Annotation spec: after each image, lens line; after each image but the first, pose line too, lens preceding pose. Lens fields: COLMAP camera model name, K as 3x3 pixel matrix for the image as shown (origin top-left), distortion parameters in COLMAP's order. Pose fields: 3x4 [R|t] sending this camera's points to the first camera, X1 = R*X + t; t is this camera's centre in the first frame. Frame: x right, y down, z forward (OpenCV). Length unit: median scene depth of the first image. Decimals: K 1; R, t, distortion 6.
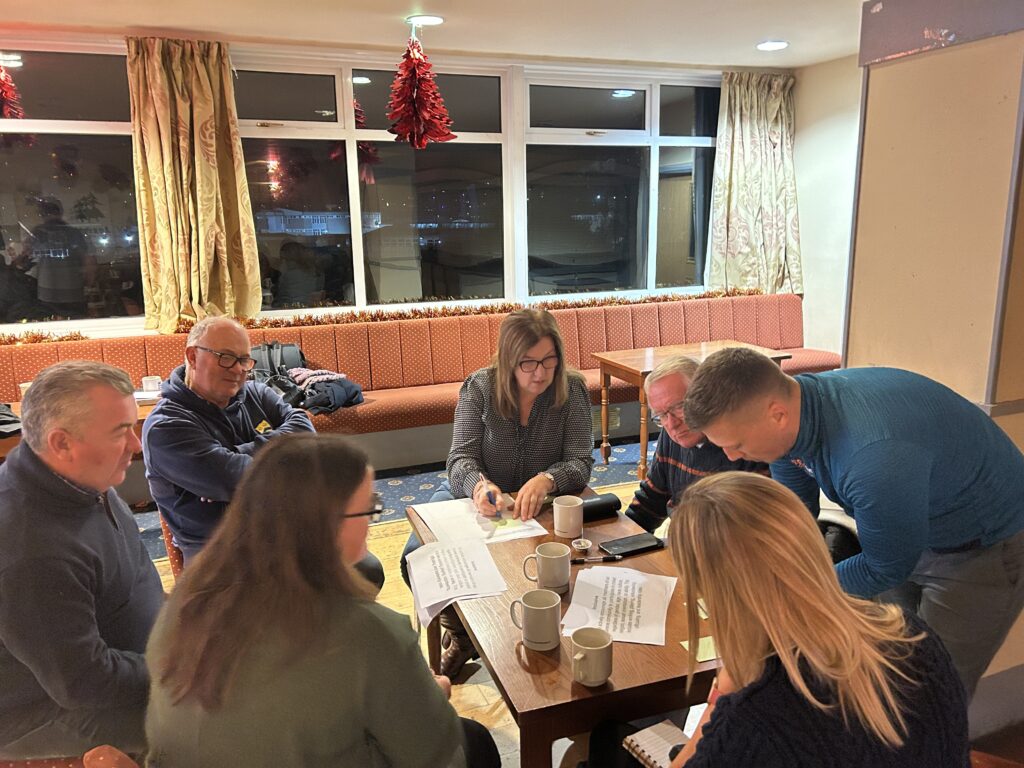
lens RADIAL K [[792.0, 0, 514.1], [0, 792.0, 387.1], [0, 0, 1]] dist [0.045830, -0.046526]
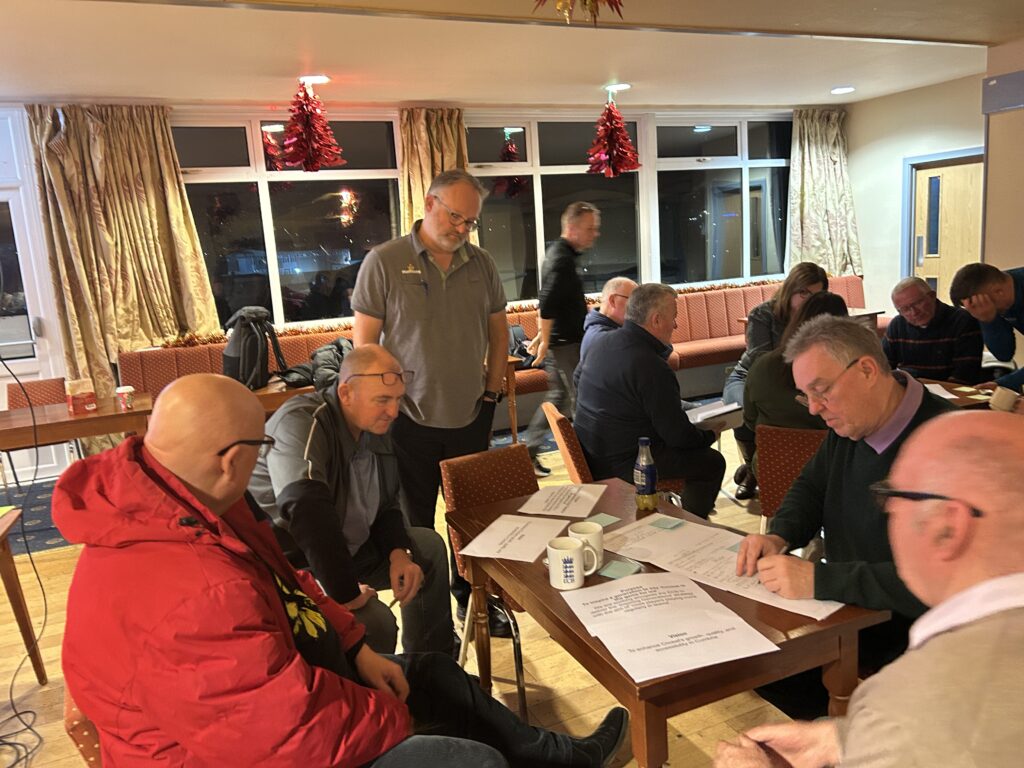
lens RADIAL K [[792.0, 0, 510.7], [0, 792.0, 378.6], [0, 0, 1]] dist [0.045830, -0.046526]
pose [[0.997700, -0.056569, 0.037333, -0.270990], [0.058229, 0.997289, -0.044982, 0.076473], [-0.034687, 0.047052, 0.998290, -0.267901]]
